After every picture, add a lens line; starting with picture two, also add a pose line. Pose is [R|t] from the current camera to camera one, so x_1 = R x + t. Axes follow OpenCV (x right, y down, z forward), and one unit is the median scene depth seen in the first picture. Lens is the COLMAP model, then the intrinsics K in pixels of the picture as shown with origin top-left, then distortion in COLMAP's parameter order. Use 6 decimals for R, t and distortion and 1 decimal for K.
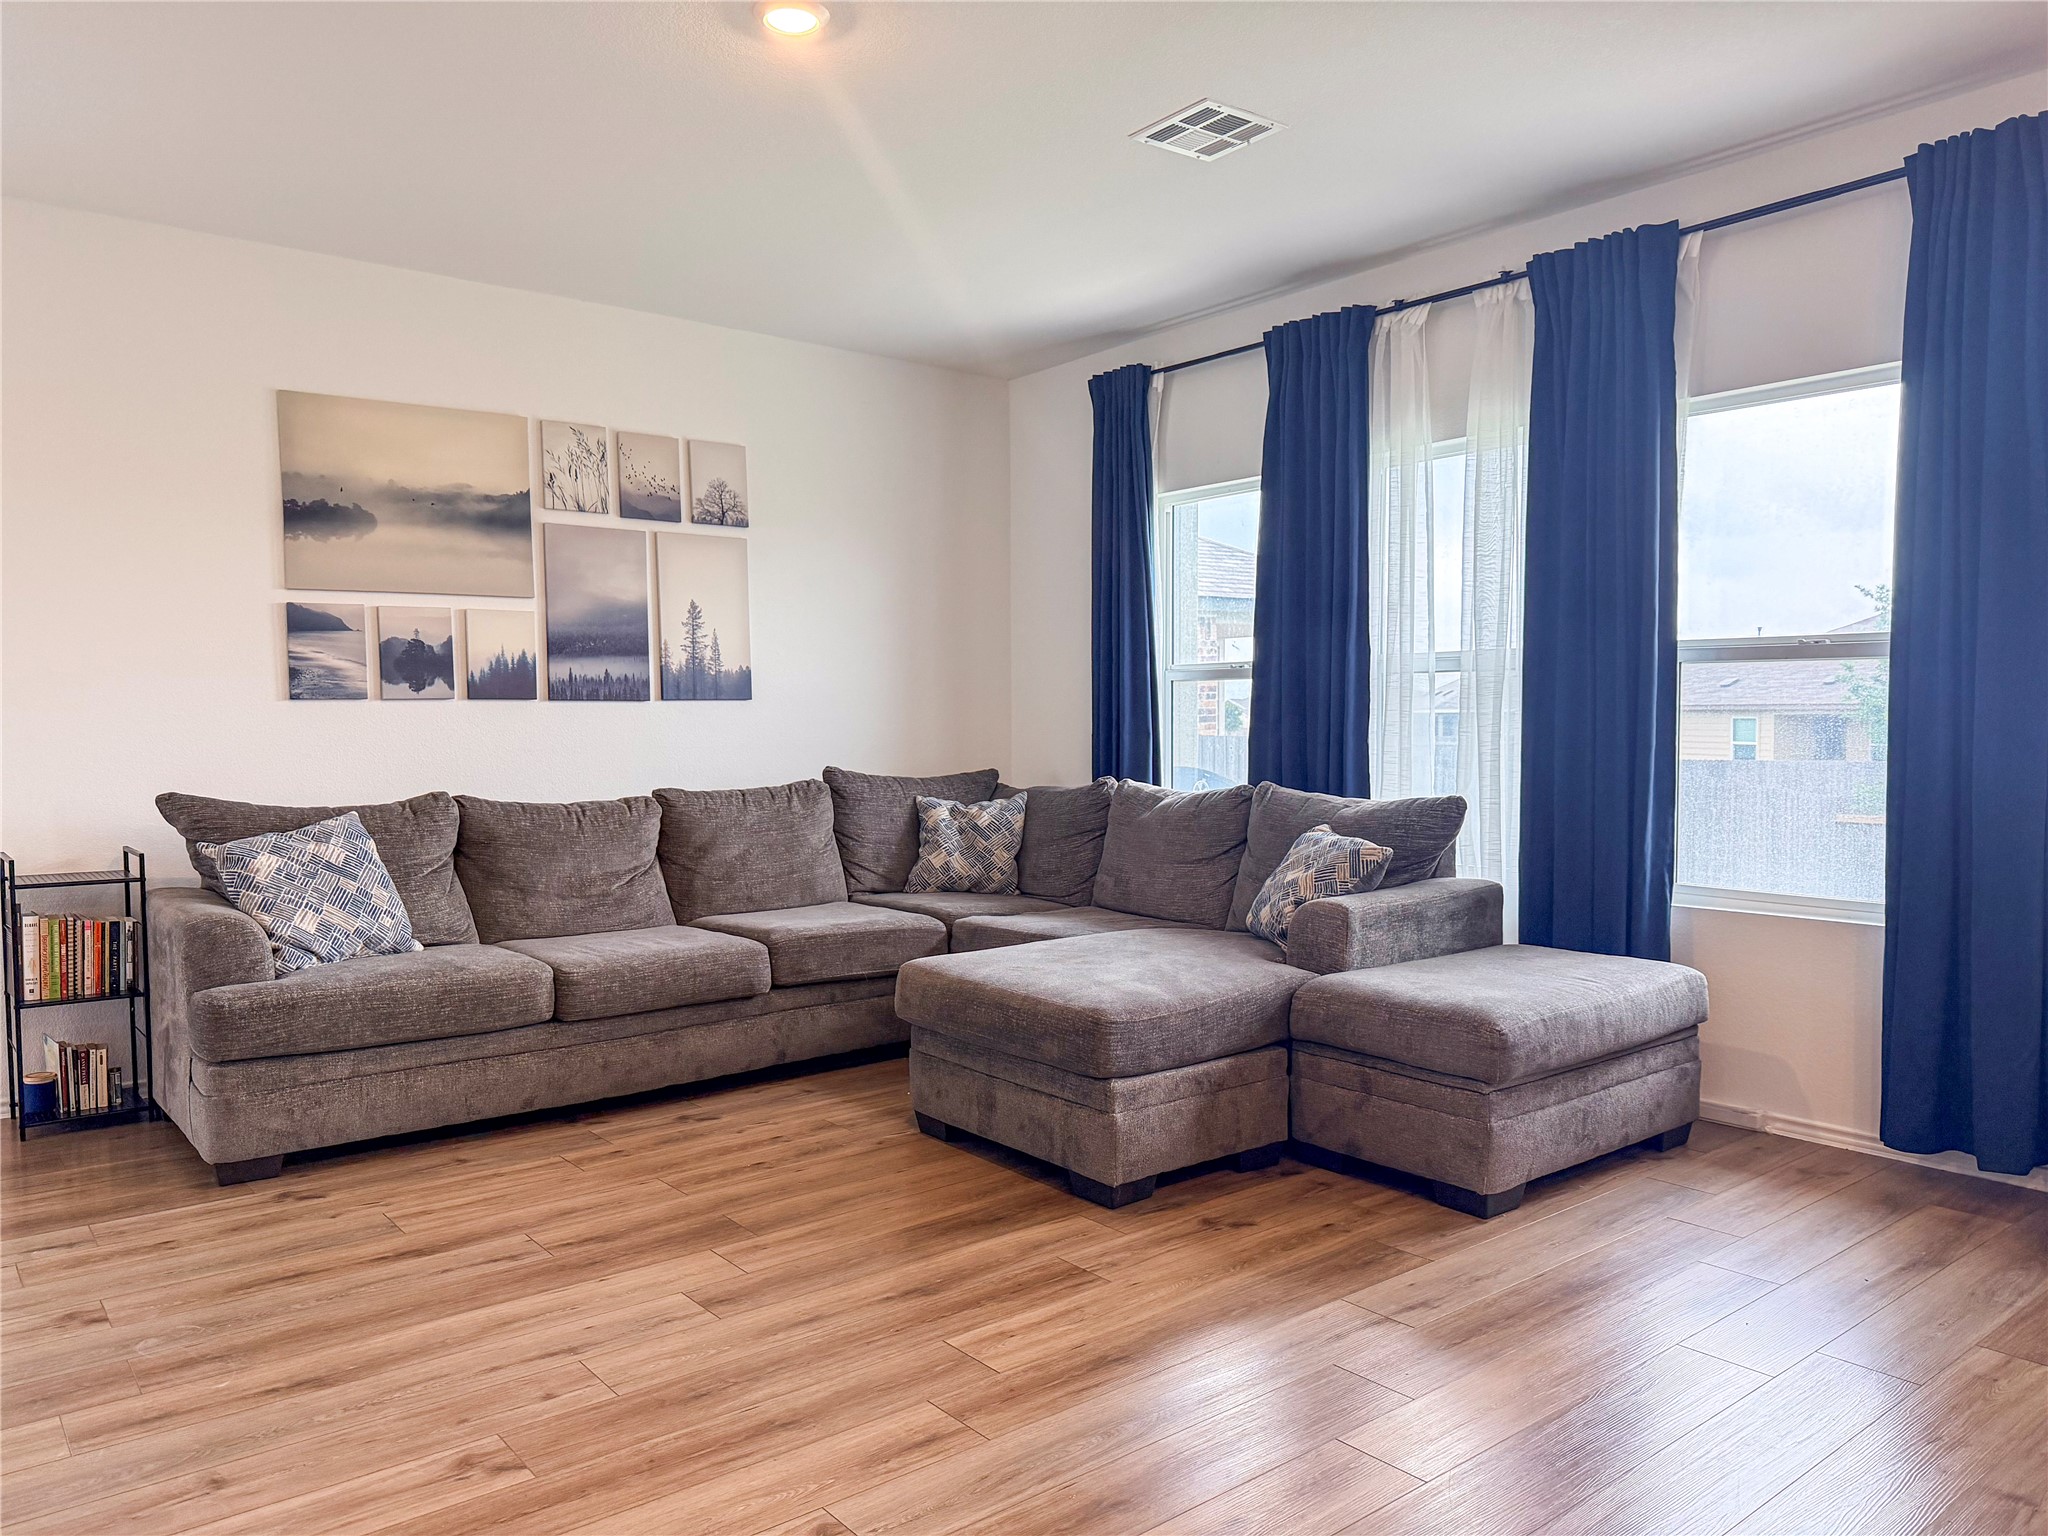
lens RADIAL K [[1433.2, 0, 1024.0], [0, 1433.2, 768.0], [0, 0, 1]] dist [0.115367, -0.183986]
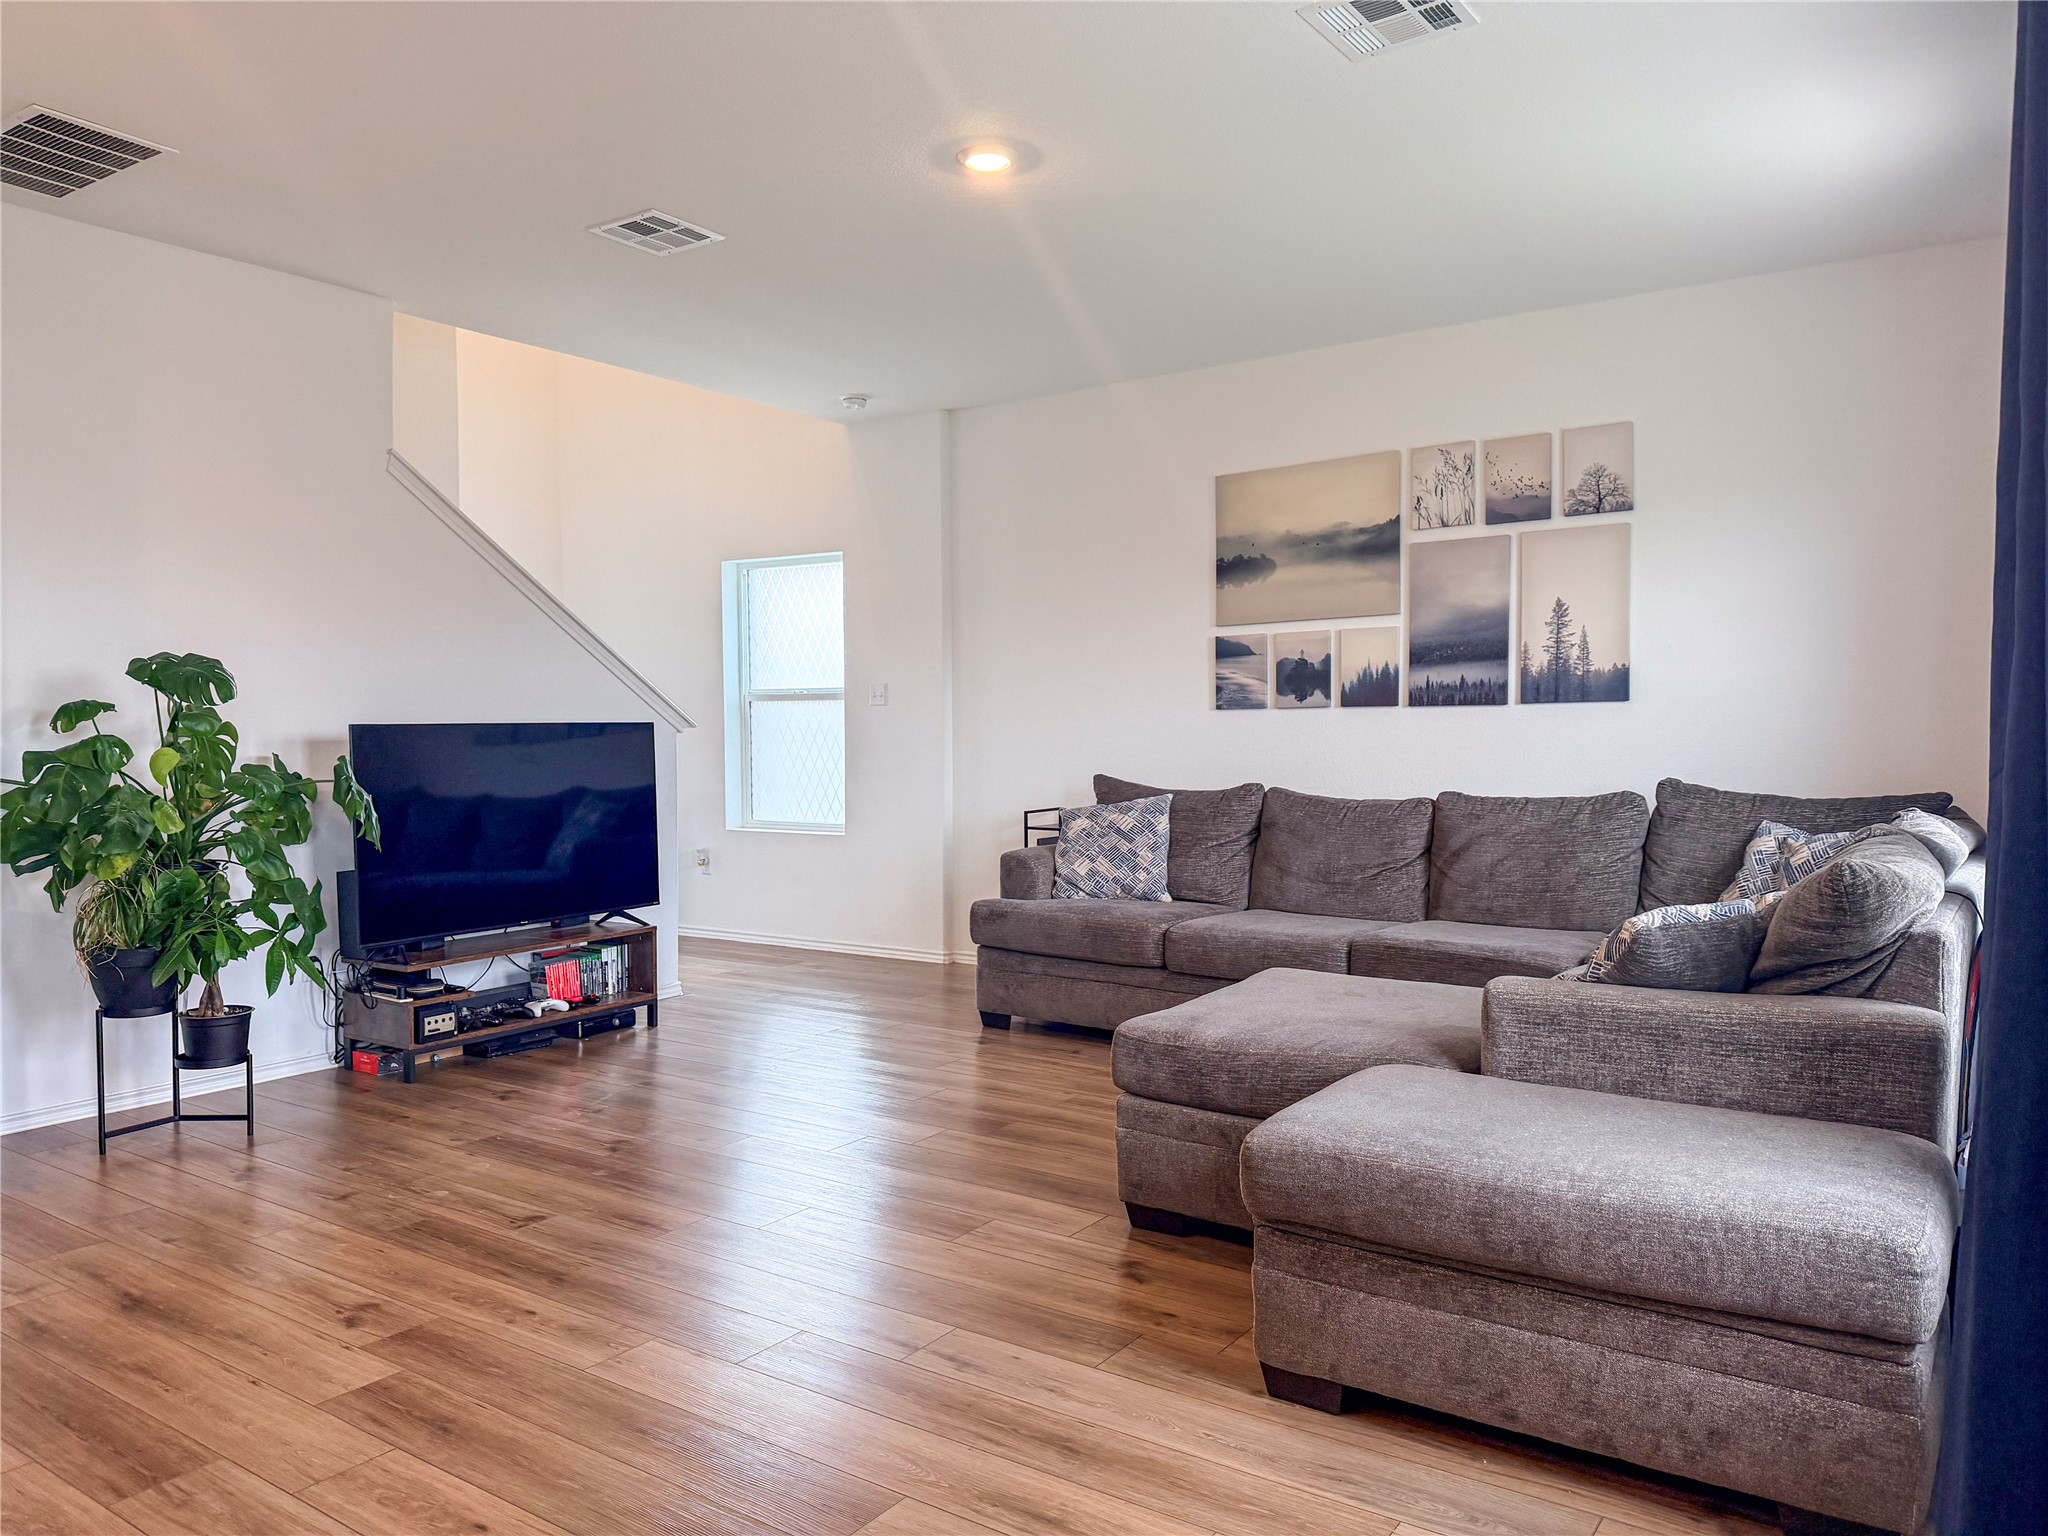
lens RADIAL K [[1433.2, 0, 1024.0], [0, 1433.2, 768.0], [0, 0, 1]] dist [0.115367, -0.183986]
pose [[0.265926, 0.032048, -0.963461, 0.656463], [-0.028135, 0.999279, 0.025474, -0.020092], [0.963583, 0.020332, 0.266636, 0.440047]]
